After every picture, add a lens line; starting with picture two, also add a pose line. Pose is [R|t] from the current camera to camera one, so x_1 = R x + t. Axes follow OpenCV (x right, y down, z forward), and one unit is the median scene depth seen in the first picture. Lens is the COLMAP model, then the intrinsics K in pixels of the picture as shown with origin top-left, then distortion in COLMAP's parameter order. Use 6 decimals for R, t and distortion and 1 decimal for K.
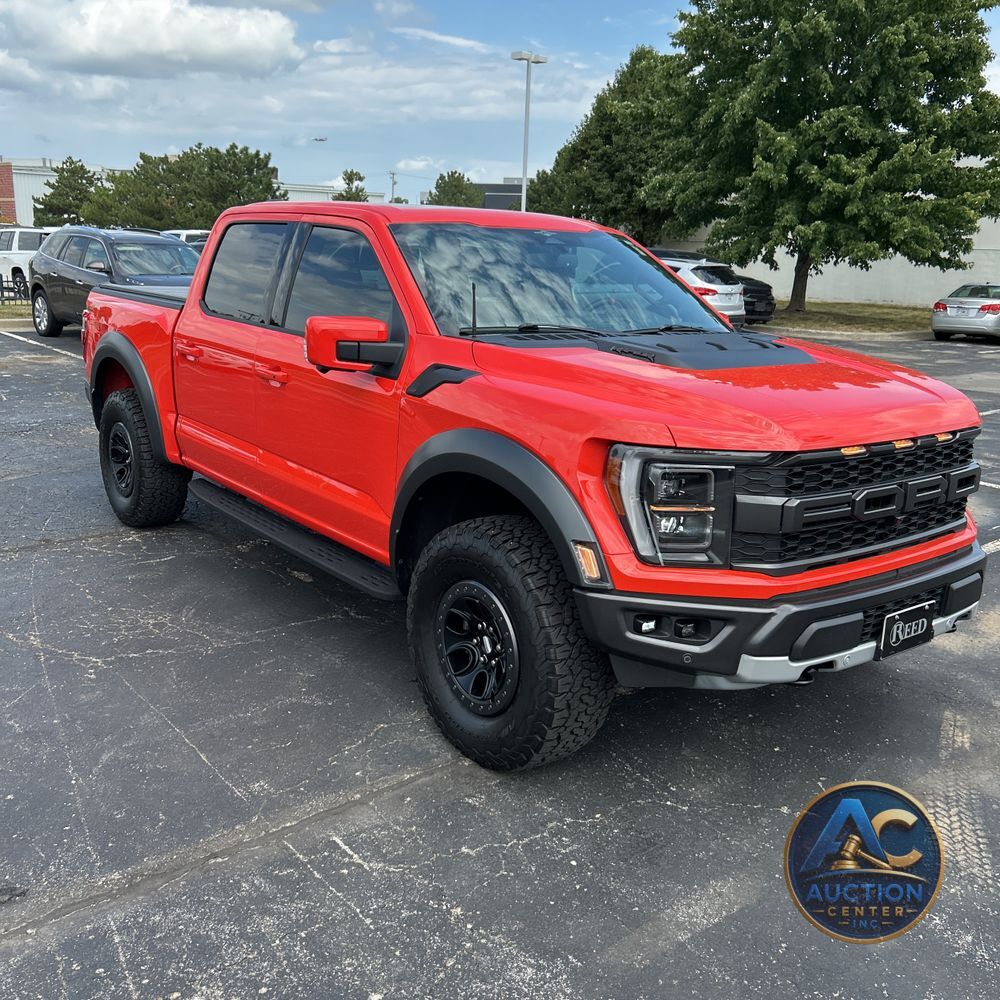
lens RADIAL K [[1024.9, 0, 493.3], [0, 1024.9, 502.3], [0, 0, 1]] dist [0.021161, 0.000000]
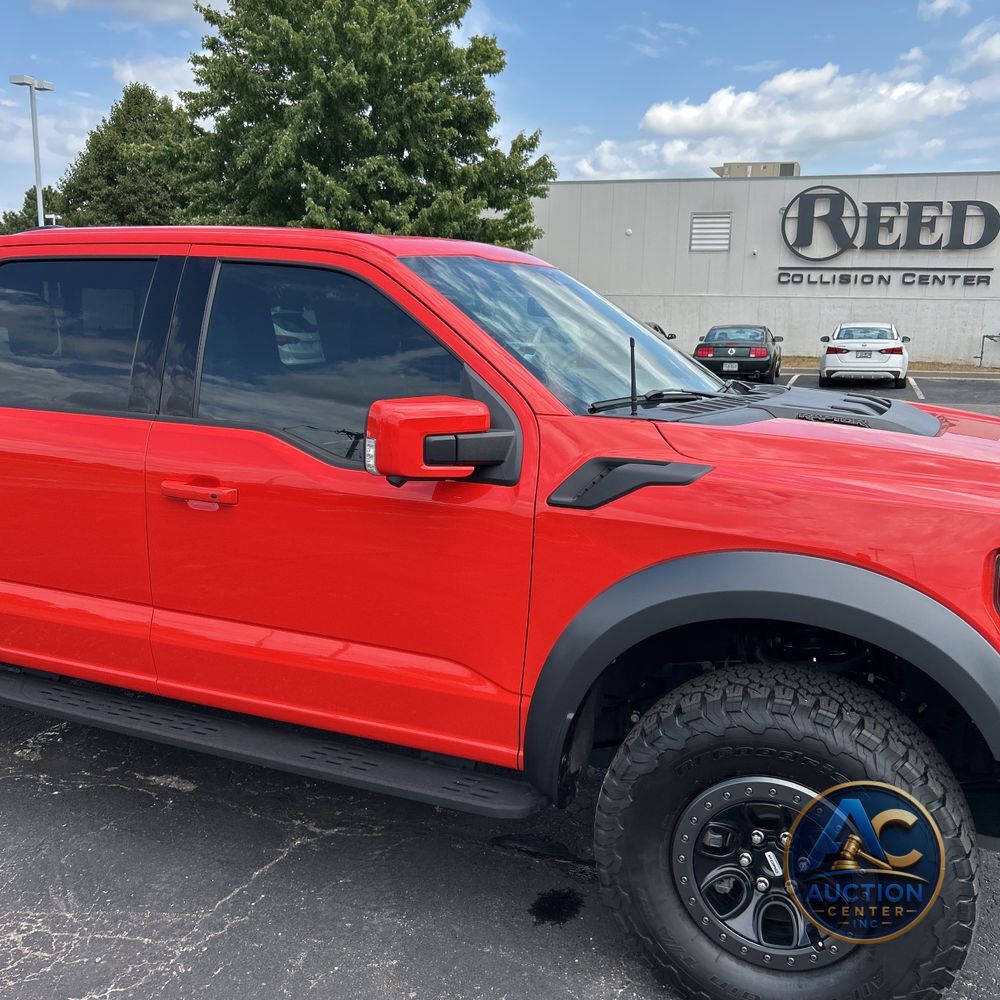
lens RADIAL K [[1024.9, 0, 495.5], [0, 1024.9, 493.6], [0, 0, 1]] dist [0.021161, 0.000000]
pose [[0.877769, -0.106986, 0.466985, -0.070803], [0.130772, 0.991236, -0.018714, -0.017739], [-0.460890, 0.077495, 0.884067, 0.071780]]
